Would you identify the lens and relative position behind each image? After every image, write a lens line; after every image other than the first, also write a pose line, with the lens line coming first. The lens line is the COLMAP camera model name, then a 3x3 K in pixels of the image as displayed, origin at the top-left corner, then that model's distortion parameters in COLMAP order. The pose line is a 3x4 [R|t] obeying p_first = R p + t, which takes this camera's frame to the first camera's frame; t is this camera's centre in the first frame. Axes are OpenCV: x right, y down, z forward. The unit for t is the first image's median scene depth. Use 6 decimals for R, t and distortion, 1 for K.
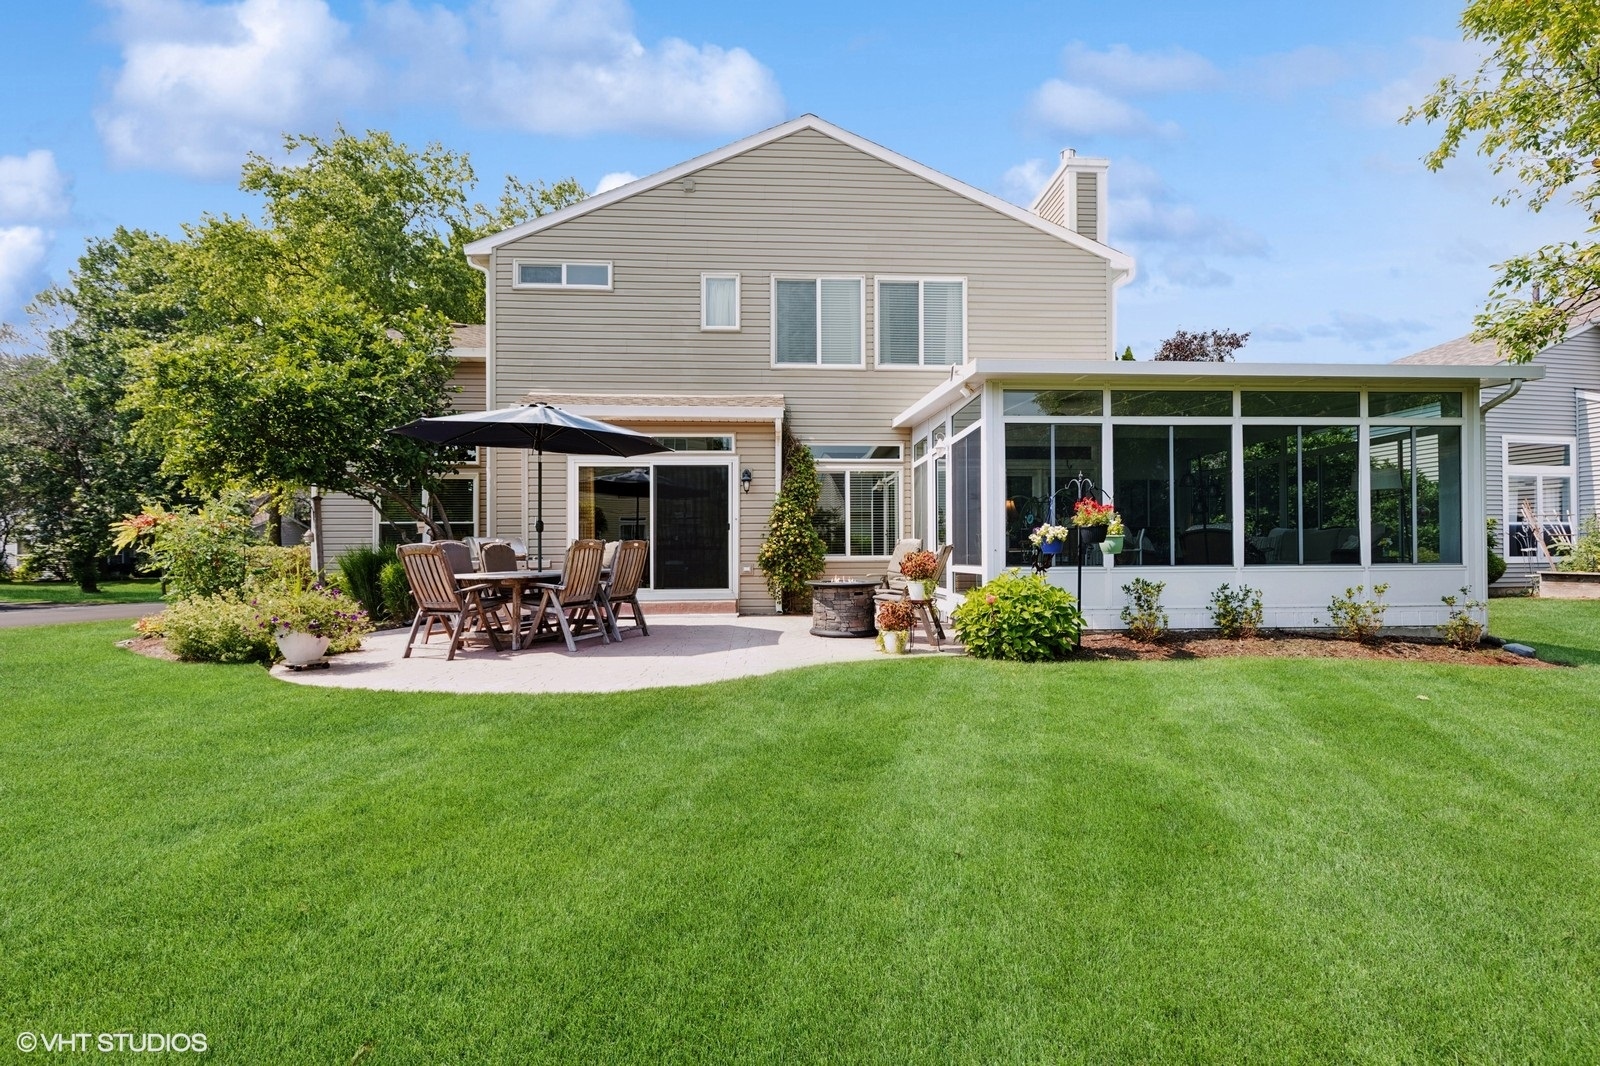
lens RADIAL K [[730.8, 0, 812.5], [0, 730.8, 544.5], [0, 0, 1]] dist [-0.000818, -0.000010]
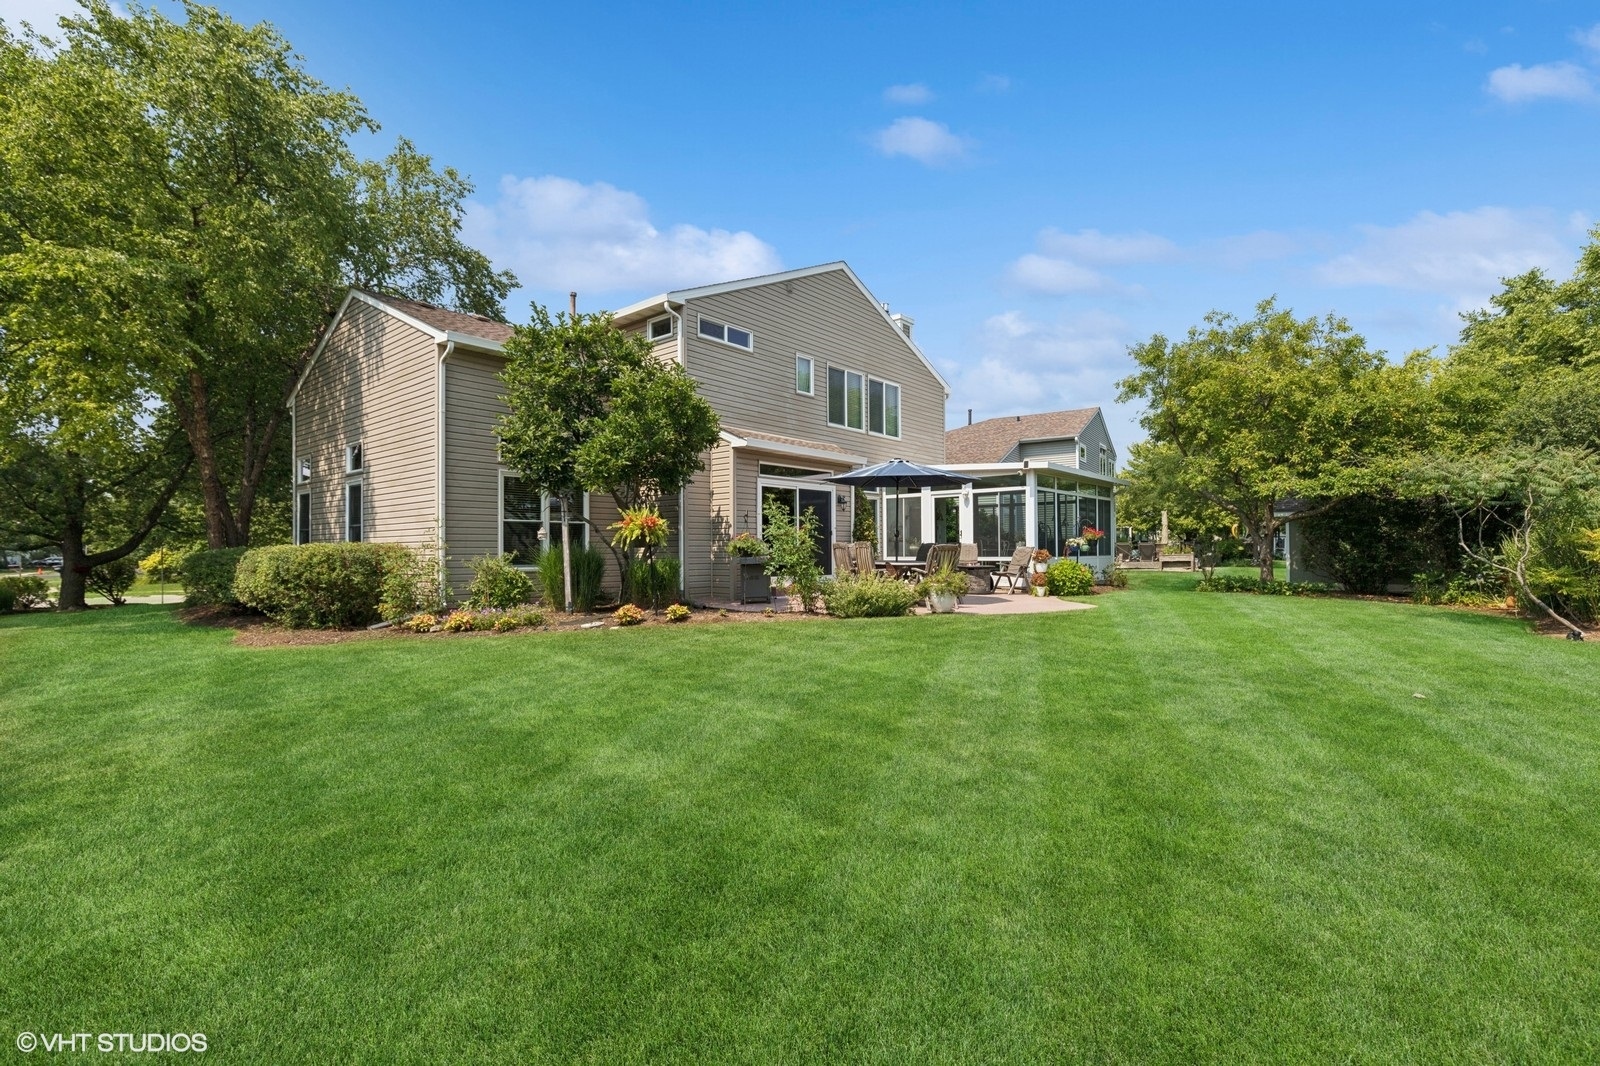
lens RADIAL K [[730.8, 0, 812.5], [0, 730.8, 544.5], [0, 0, 1]] dist [-0.000818, -0.000010]
pose [[0.680728, 0.006671, 0.732506, -1.171312], [-0.009257, 0.999957, -0.000504, -0.000092], [-0.732477, -0.006438, 0.680761, 0.012649]]
